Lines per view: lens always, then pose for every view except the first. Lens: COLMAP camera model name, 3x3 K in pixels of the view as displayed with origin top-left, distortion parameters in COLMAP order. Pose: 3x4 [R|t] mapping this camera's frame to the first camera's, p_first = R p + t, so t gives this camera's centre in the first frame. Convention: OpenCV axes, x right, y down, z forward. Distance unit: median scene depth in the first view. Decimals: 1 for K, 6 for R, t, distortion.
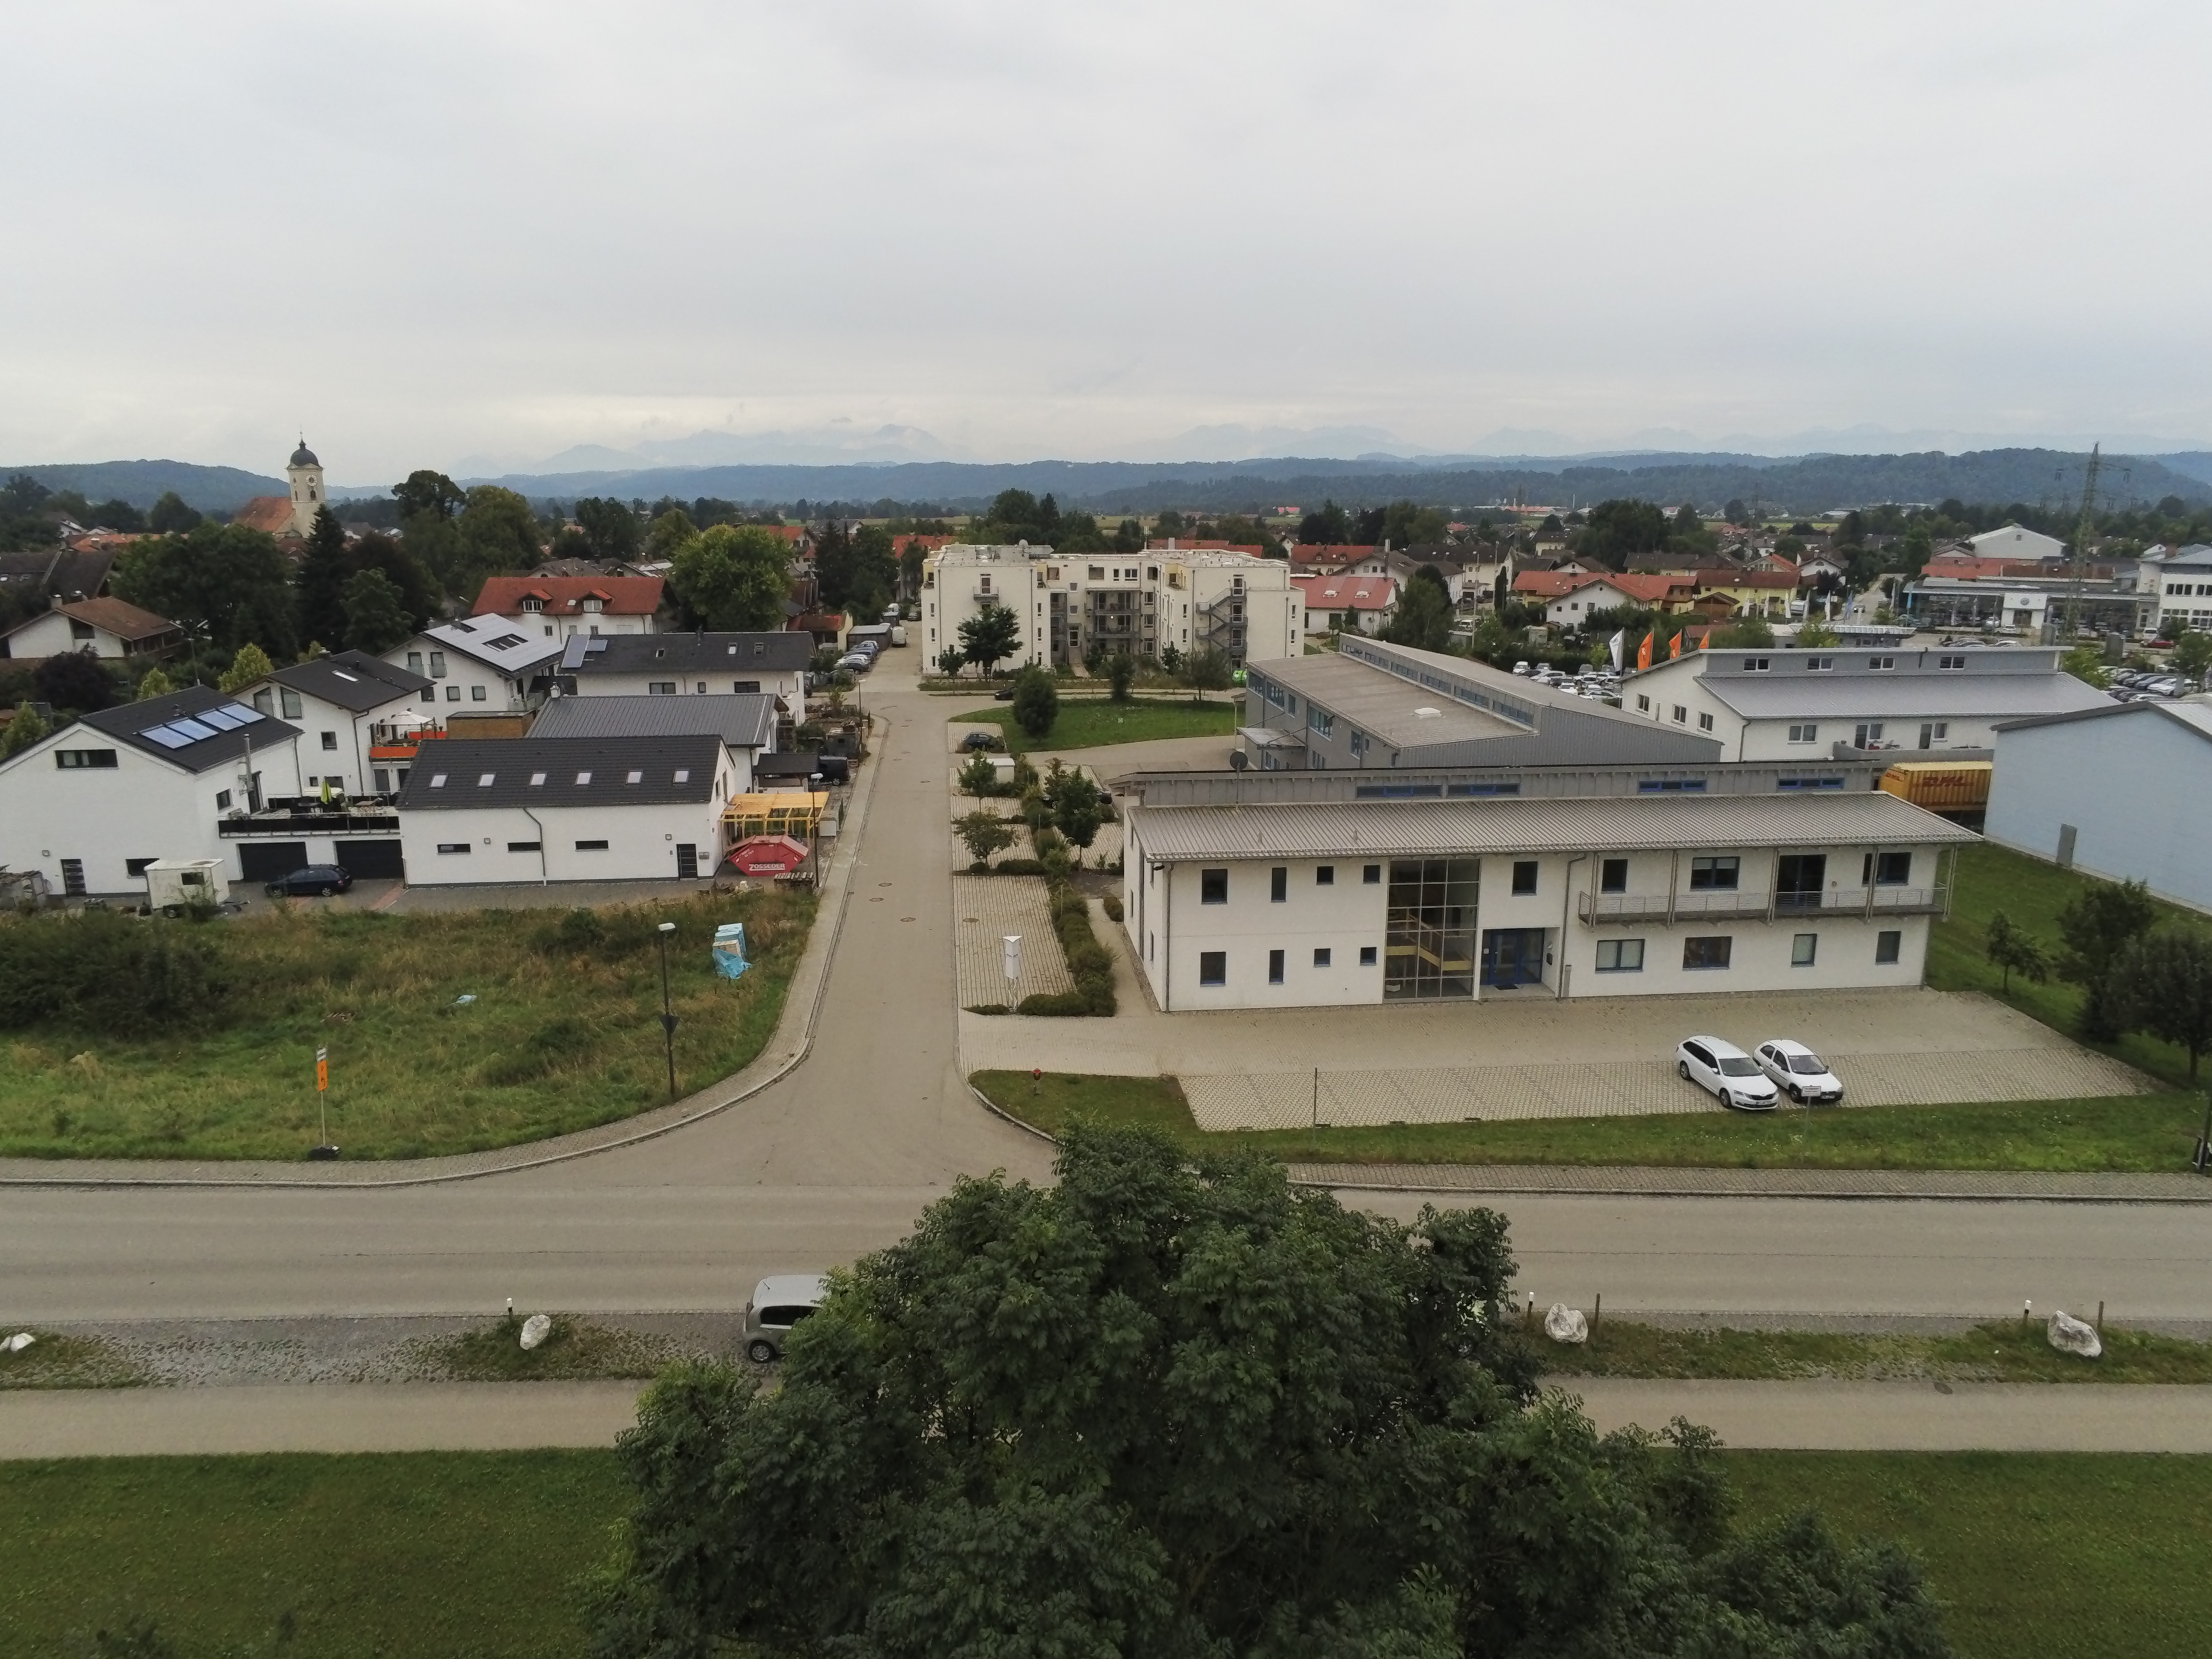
lens RADIAL K [[1496.4, 0, 1106.0], [0, 1496.4, 829.5], [0, 0, 1]] dist [-0.002050, 0.000317]
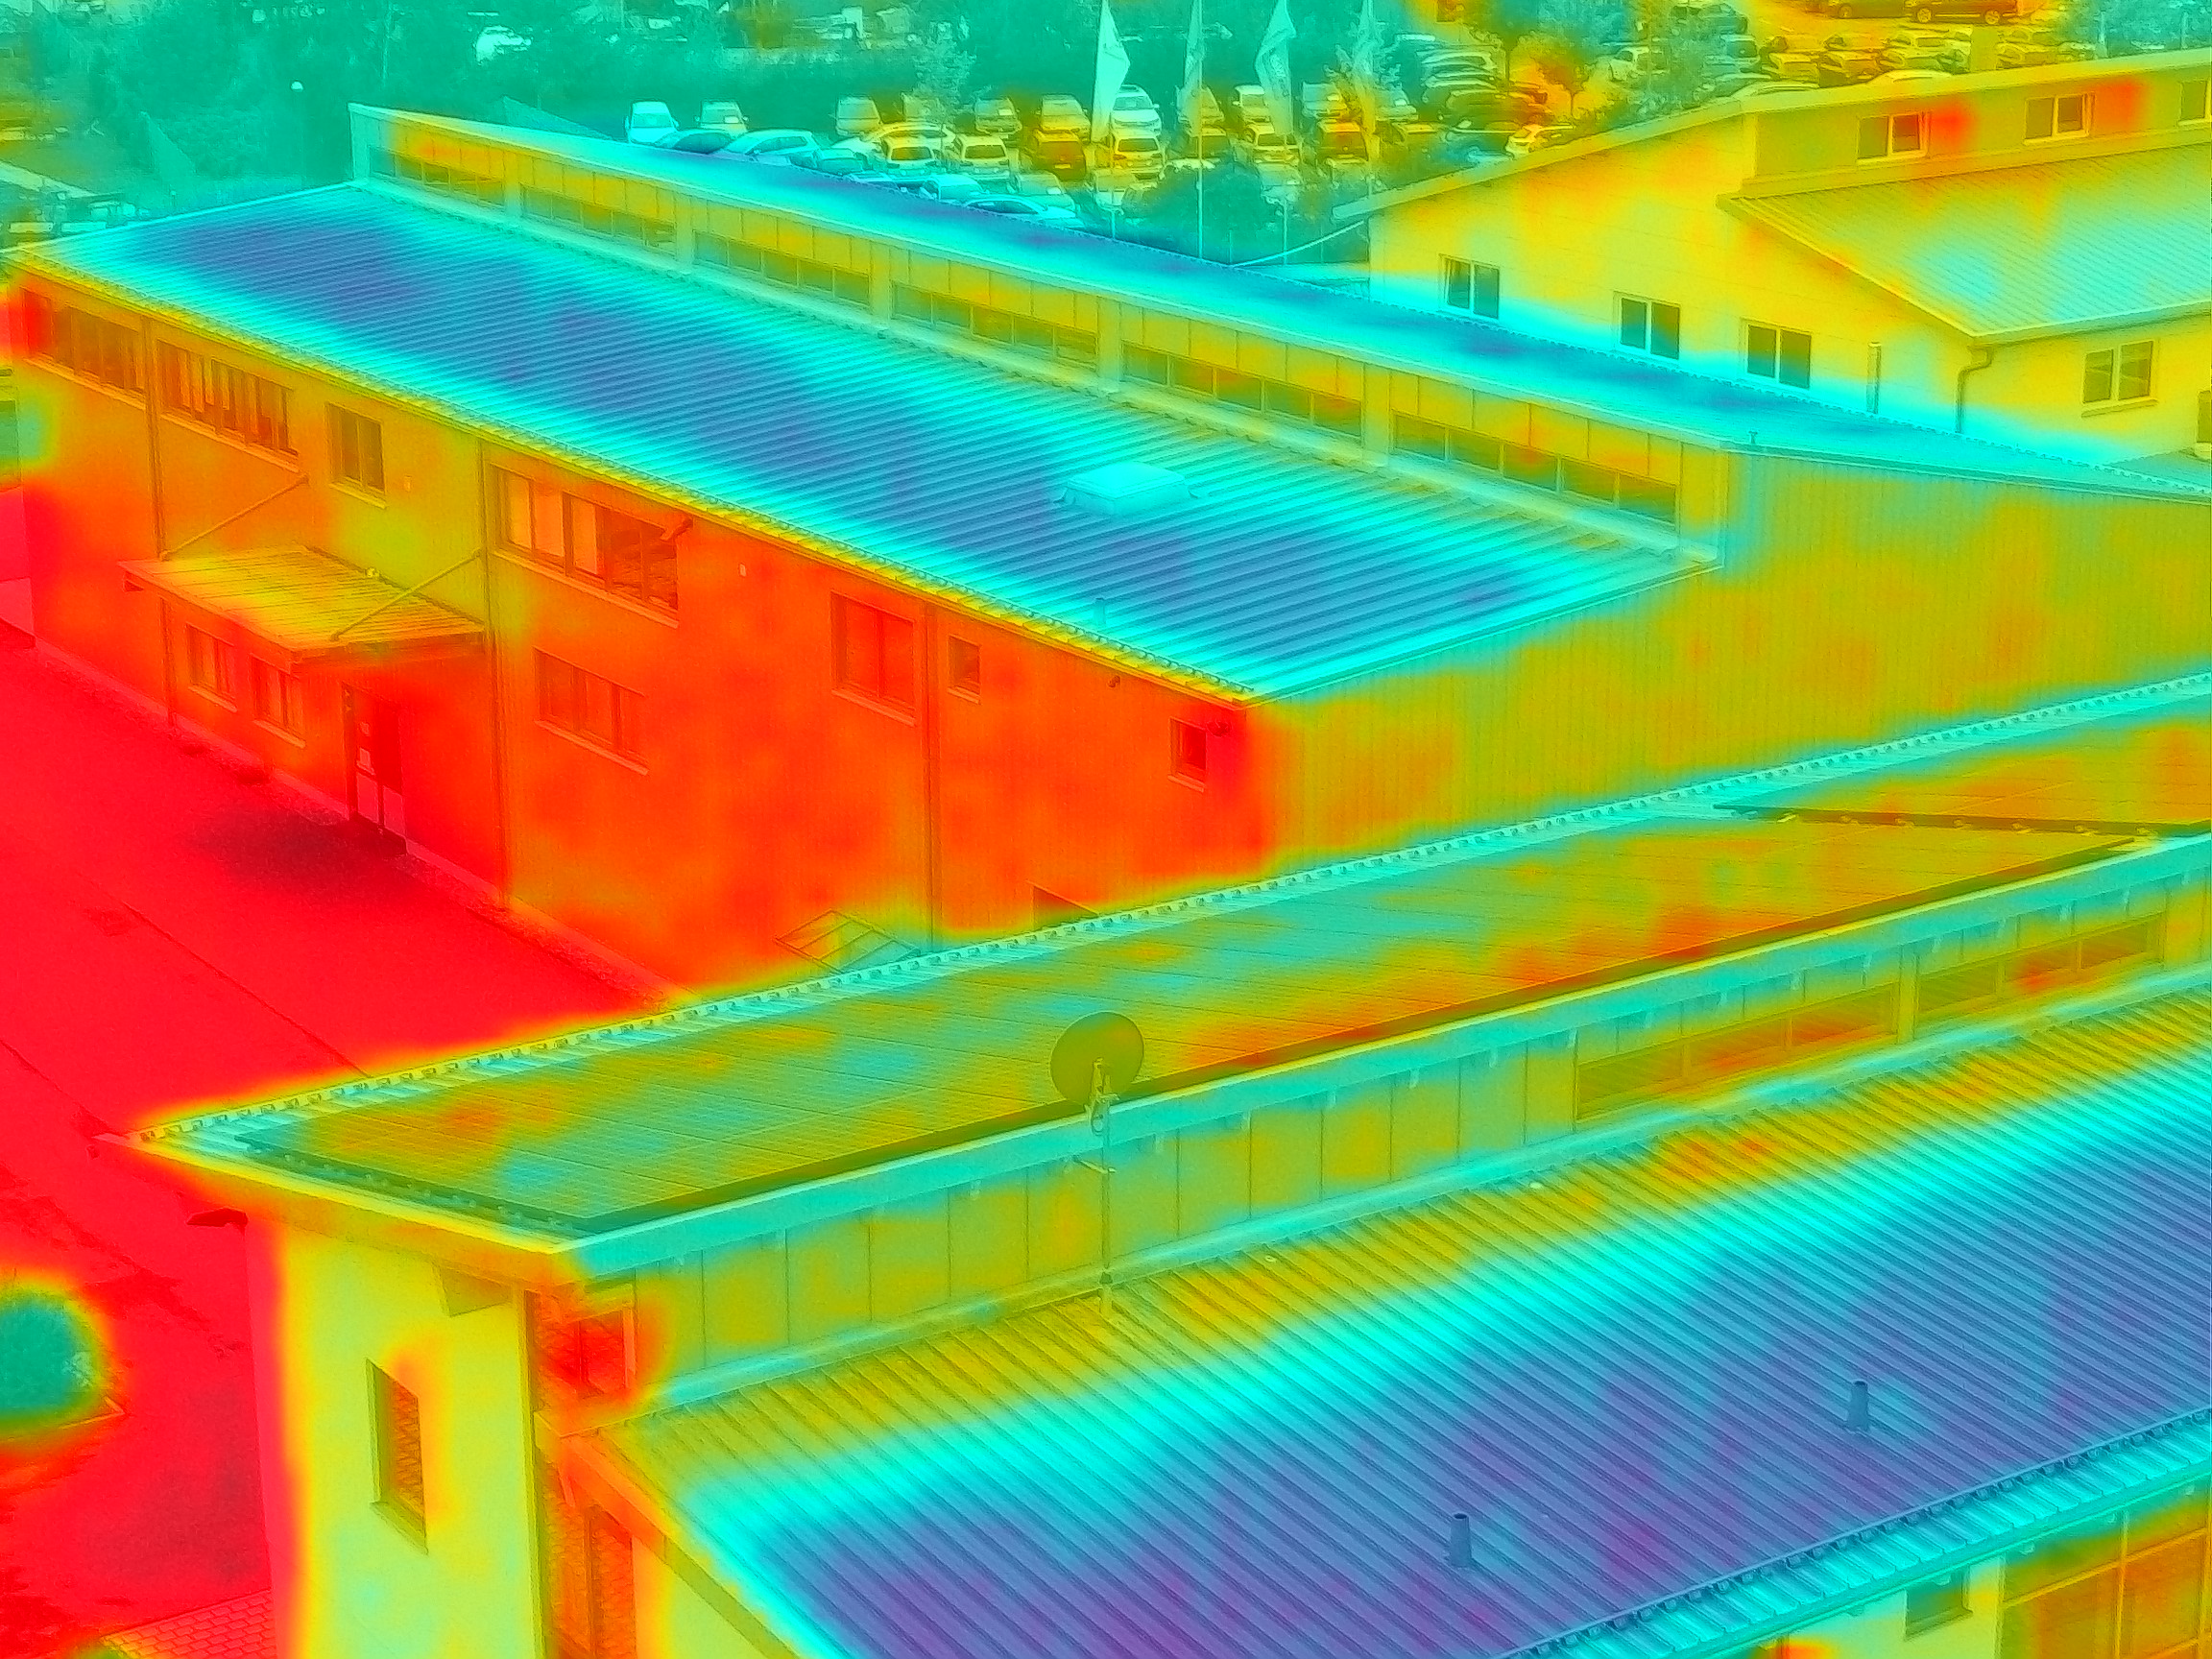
lens RADIAL K [[4332.3, 0, 1106.0], [0, 4332.3, 829.5], [0, 0, 1]] dist [0.001609, -0.015134]
pose [[0.881312, -0.146234, 0.449338, -0.140161], [0.113329, 0.988568, 0.099444, -0.121993], [-0.458744, -0.036718, 0.887810, 0.505903]]
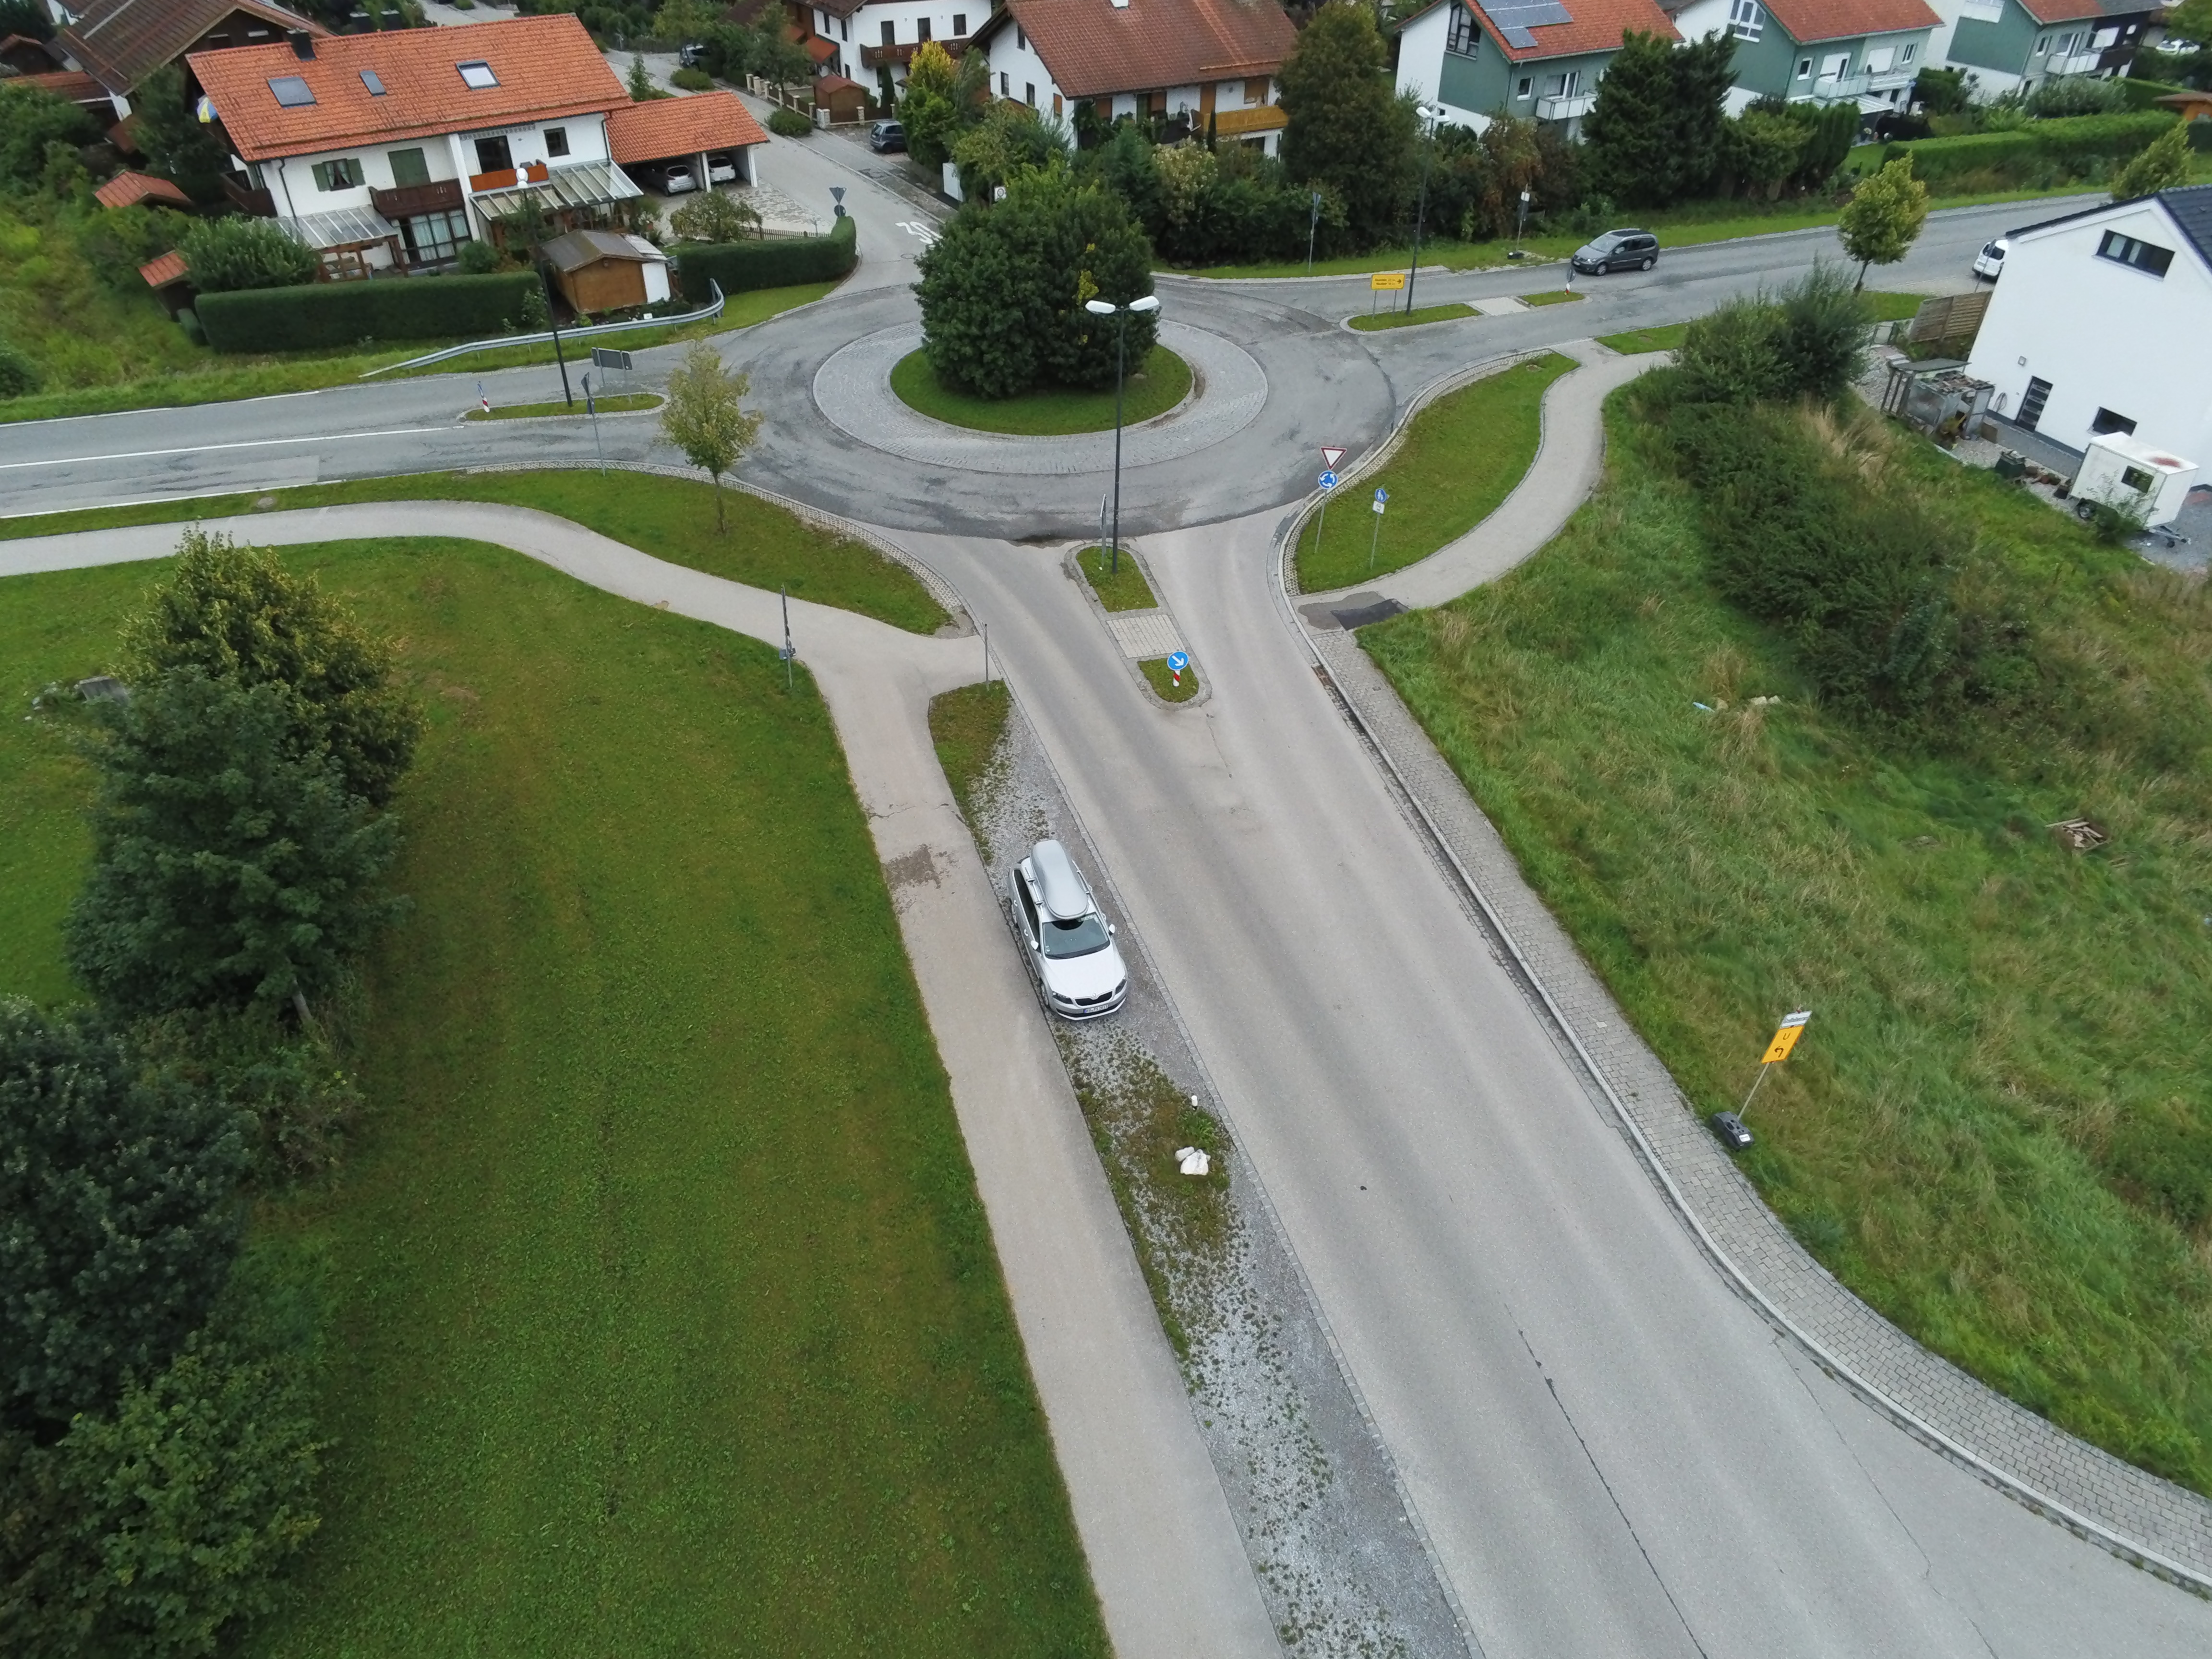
lens RADIAL K [[1496.4, 0, 1106.0], [0, 1496.4, 829.5], [0, 0, 1]] dist [-0.002050, 0.000317]
pose [[0.263714, 0.587632, -0.764947, -0.122399], [-0.227510, 0.808537, 0.542684, -0.121420], [0.937387, 0.030920, 0.346915, 0.358927]]
